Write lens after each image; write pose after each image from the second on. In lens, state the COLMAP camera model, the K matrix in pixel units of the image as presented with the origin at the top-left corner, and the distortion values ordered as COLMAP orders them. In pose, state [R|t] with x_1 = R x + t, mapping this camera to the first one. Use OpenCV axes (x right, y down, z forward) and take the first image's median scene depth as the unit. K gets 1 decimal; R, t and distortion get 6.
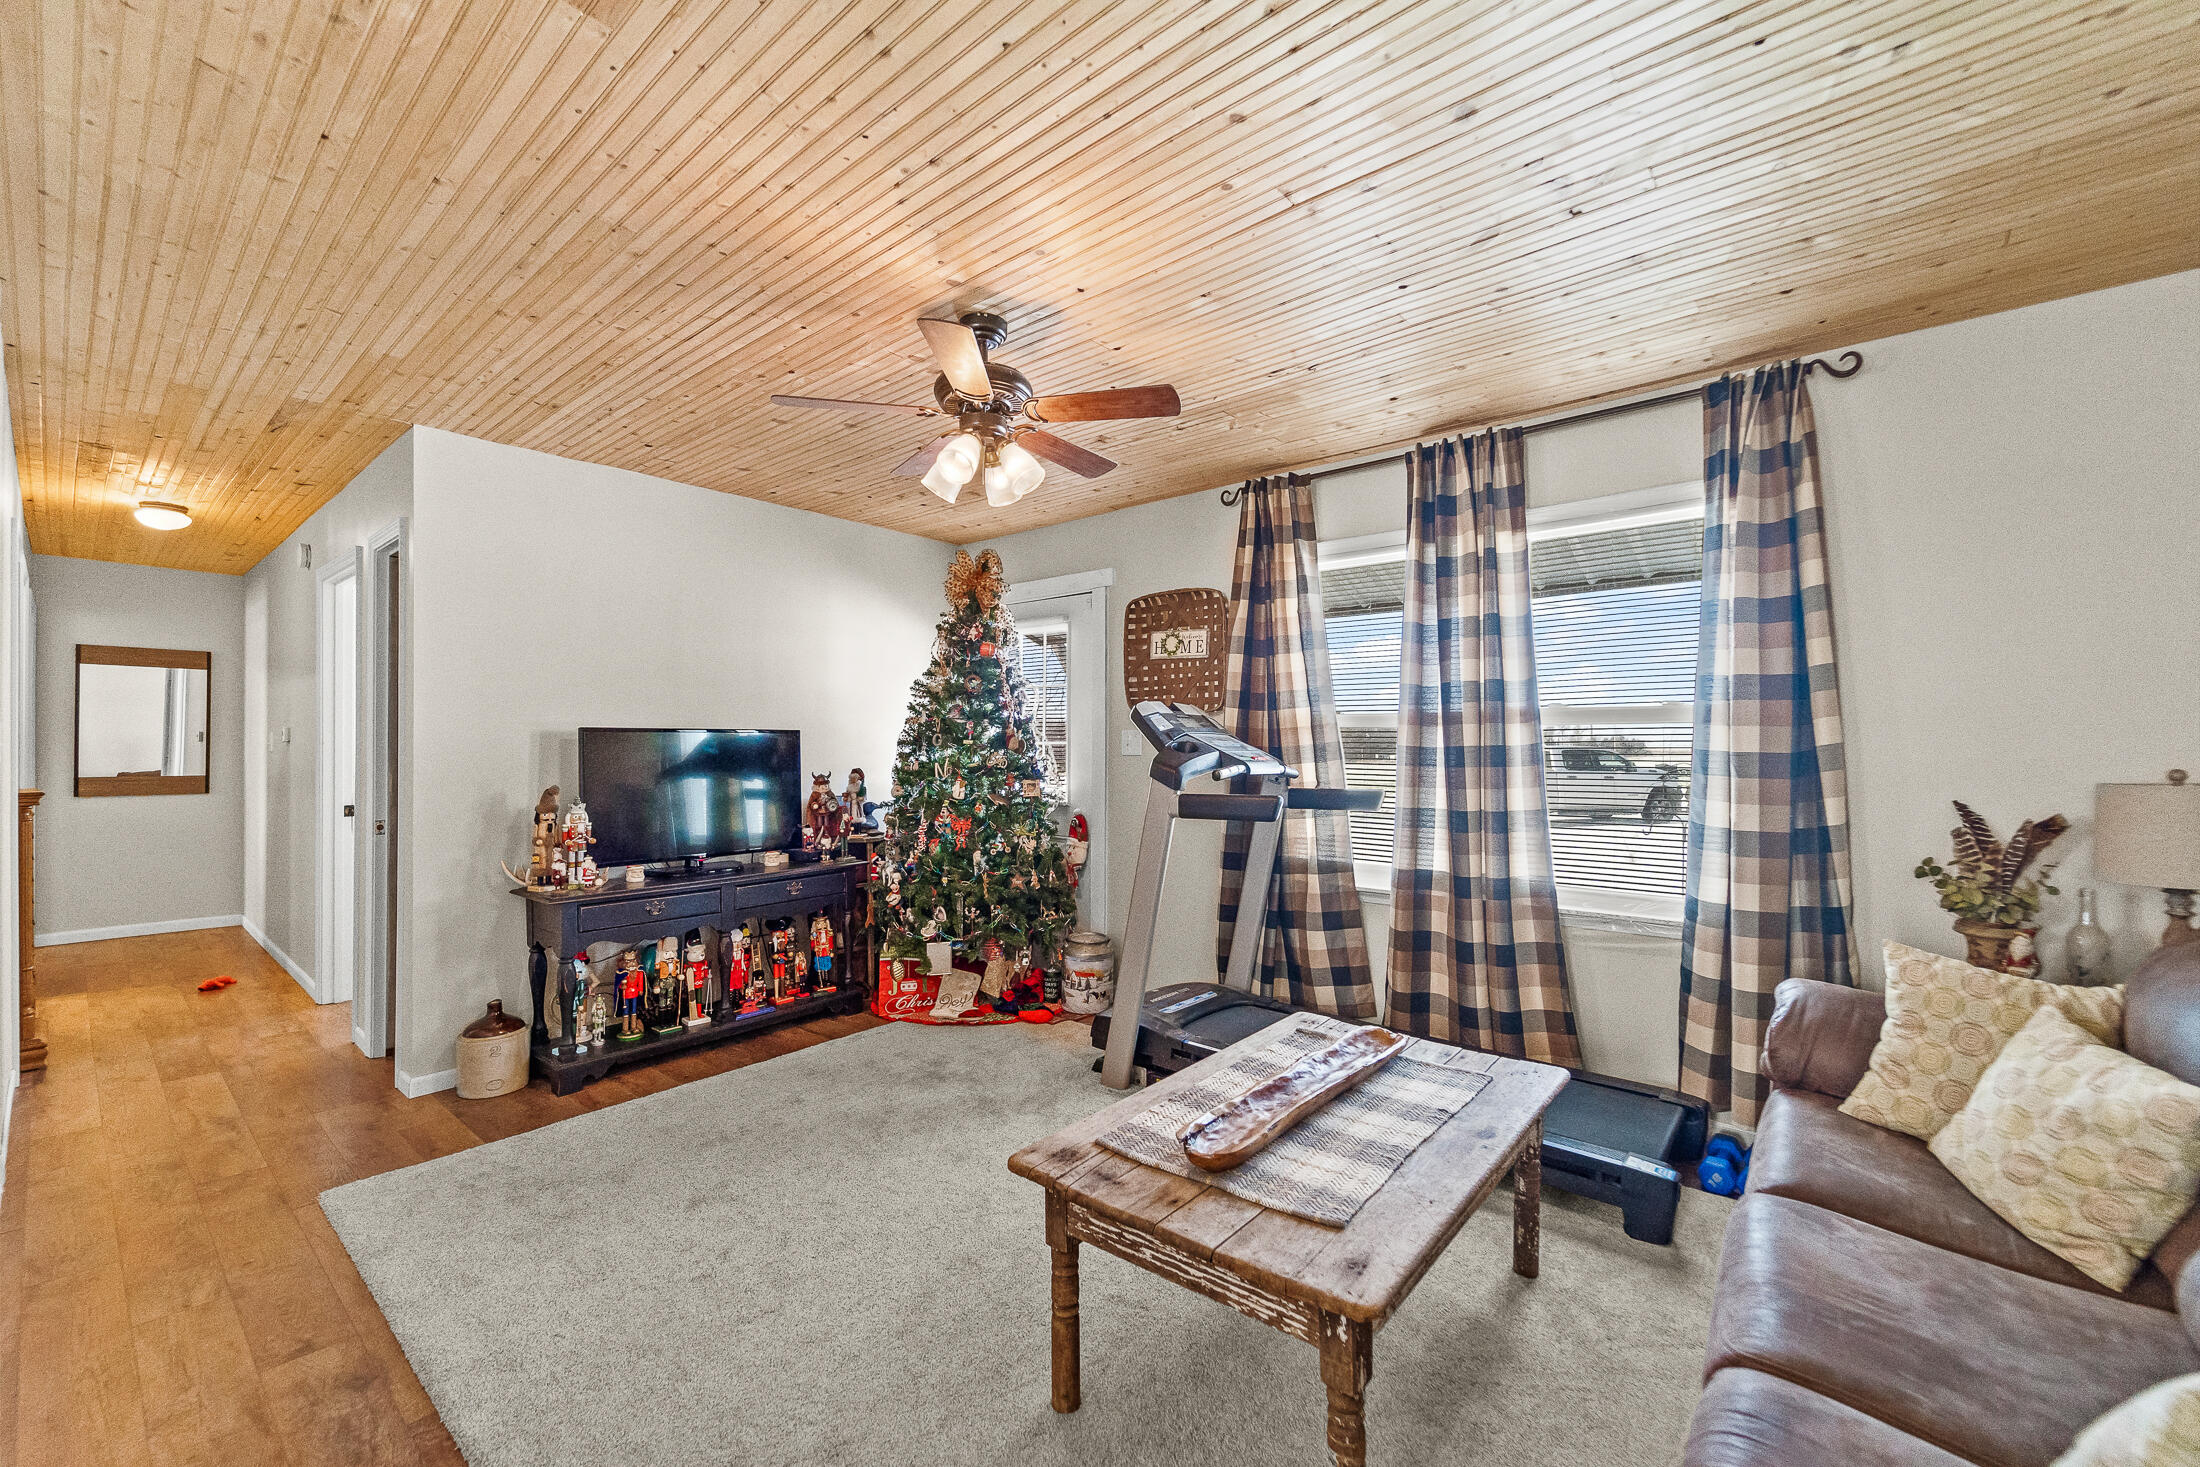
lens RADIAL K [[899.5, 0, 1098.7], [0, 899.5, 740.7], [0, 0, 1]] dist [0.001521, -0.002203]
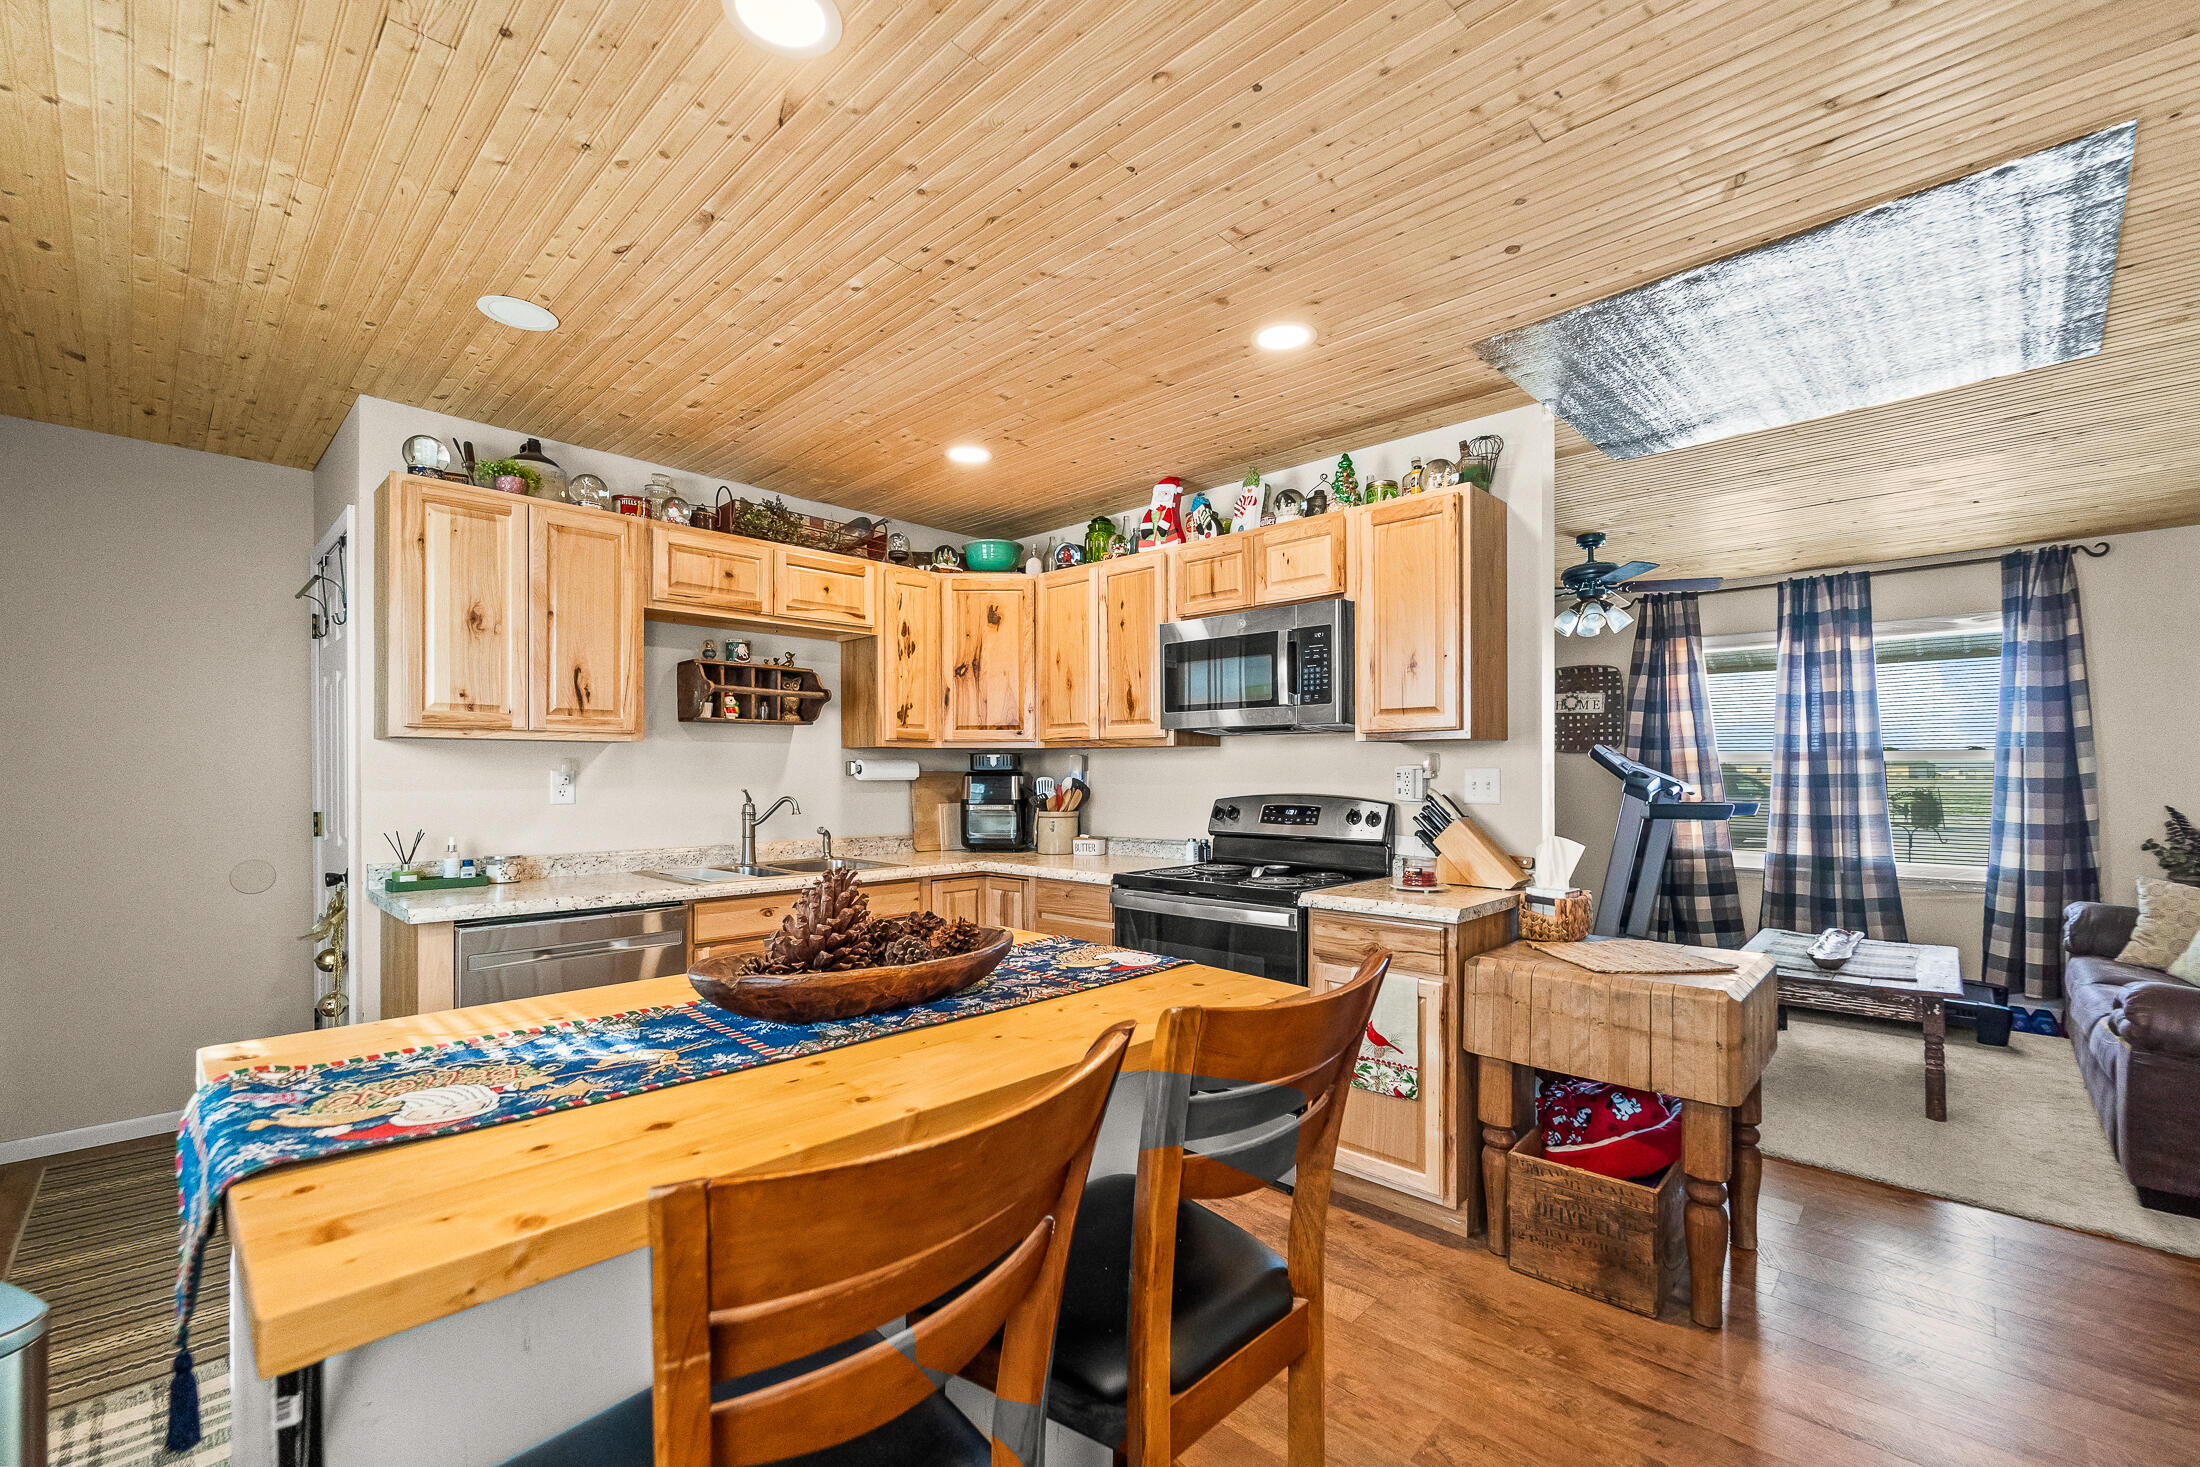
lens RADIAL K [[899.5, 0, 1144.2], [0, 899.5, 775.3], [0, 0, 1]] dist [0.001521, -0.002203]
pose [[0.999027, -0.000827, -0.044089, -0.730548], [0.001284, 0.999946, 0.010330, -0.009812], [0.044078, -0.010376, 0.998974, -0.634421]]
